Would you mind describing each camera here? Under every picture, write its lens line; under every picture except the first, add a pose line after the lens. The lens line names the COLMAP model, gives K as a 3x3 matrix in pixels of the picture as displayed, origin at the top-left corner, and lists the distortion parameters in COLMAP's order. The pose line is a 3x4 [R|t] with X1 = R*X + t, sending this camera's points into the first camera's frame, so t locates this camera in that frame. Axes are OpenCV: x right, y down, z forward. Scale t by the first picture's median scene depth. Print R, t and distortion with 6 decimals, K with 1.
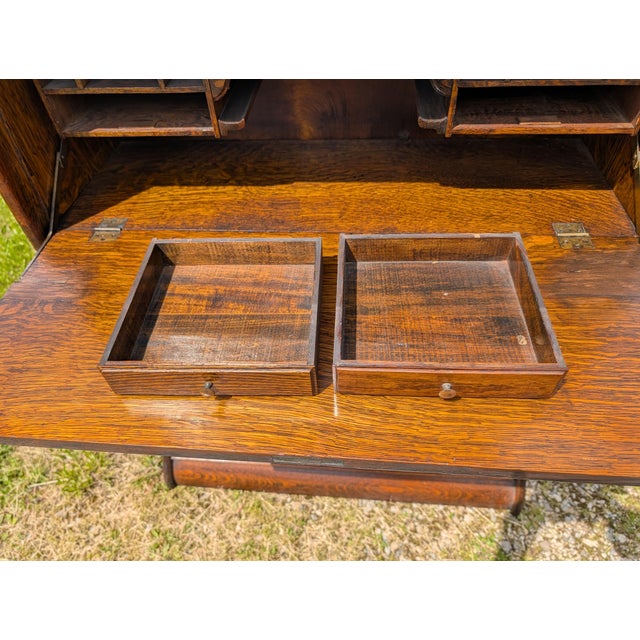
lens RADIAL K [[485.9, 0, 319.4], [0, 485.9, 334.5], [0, 0, 1]] dist [-0.004679, -0.003654]
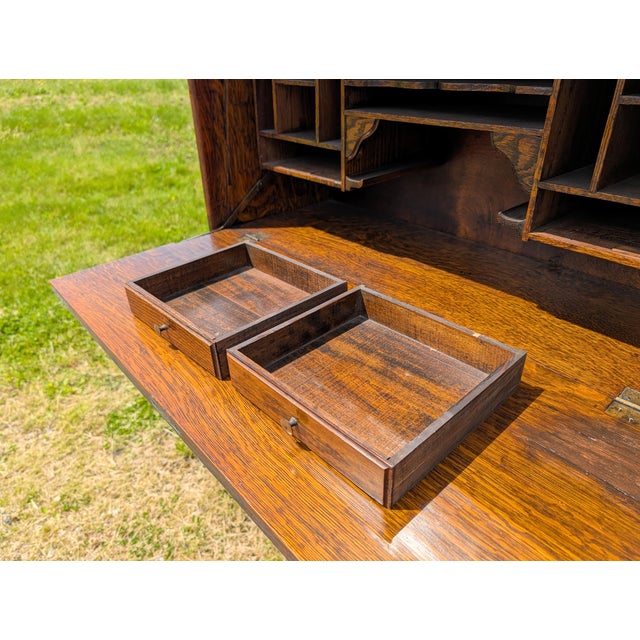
lens RADIAL K [[485.9, 0, 310.1], [0, 485.9, 330.8], [0, 0, 1]] dist [-0.004679, -0.003654]
pose [[0.709899, 0.386454, -0.588810, 0.442211], [-0.529499, 0.844104, -0.084379, 0.012672], [0.464408, 0.371675, 0.803855, 0.123841]]
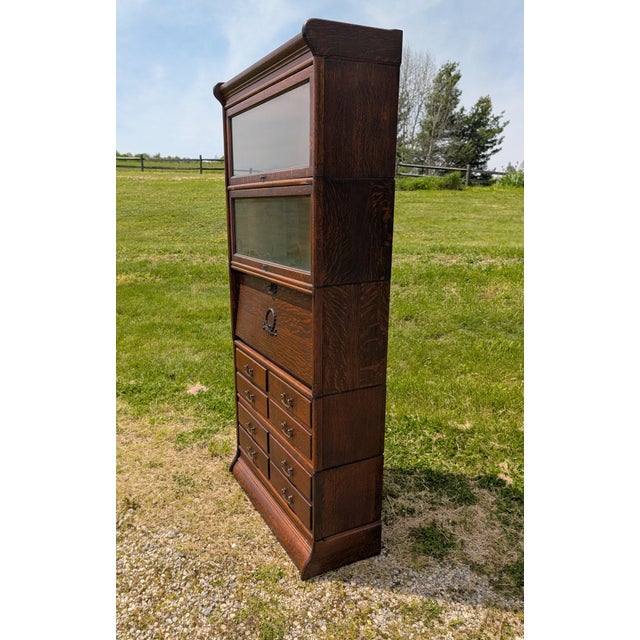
lens RADIAL K [[485.9, 0, 315.7], [0, 485.9, 320.7], [0, 0, 1]] dist [-0.004679, -0.003654]
pose [[0.561695, 0.246276, -0.789840, 1.872467], [-0.630956, 0.745027, -0.216401, 0.055237], [0.535158, 0.619905, 0.573867, -0.533616]]
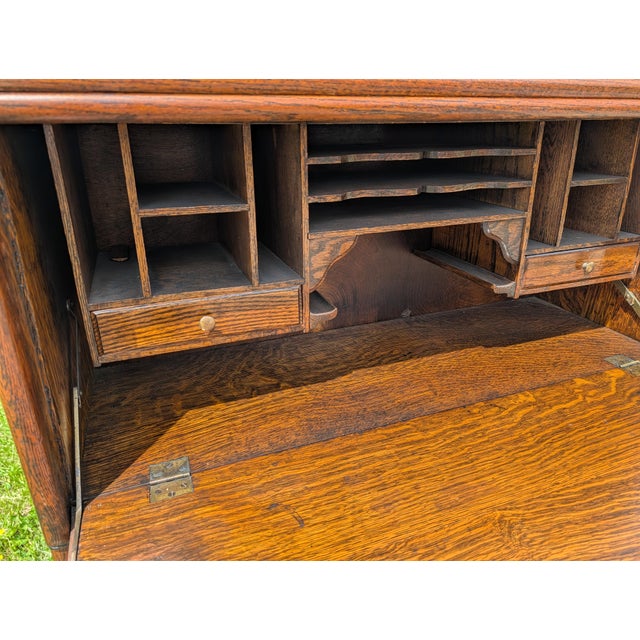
lens RADIAL K [[476.2, 0, 325.2], [0, 476.2, 302.8], [0, 0, 1]] dist [-0.001046, -0.005413]
pose [[0.896425, -0.117793, 0.427256, -0.429851], [0.299229, 0.871998, -0.387405, -0.091448], [-0.326933, 0.475126, 0.816927, 0.219435]]
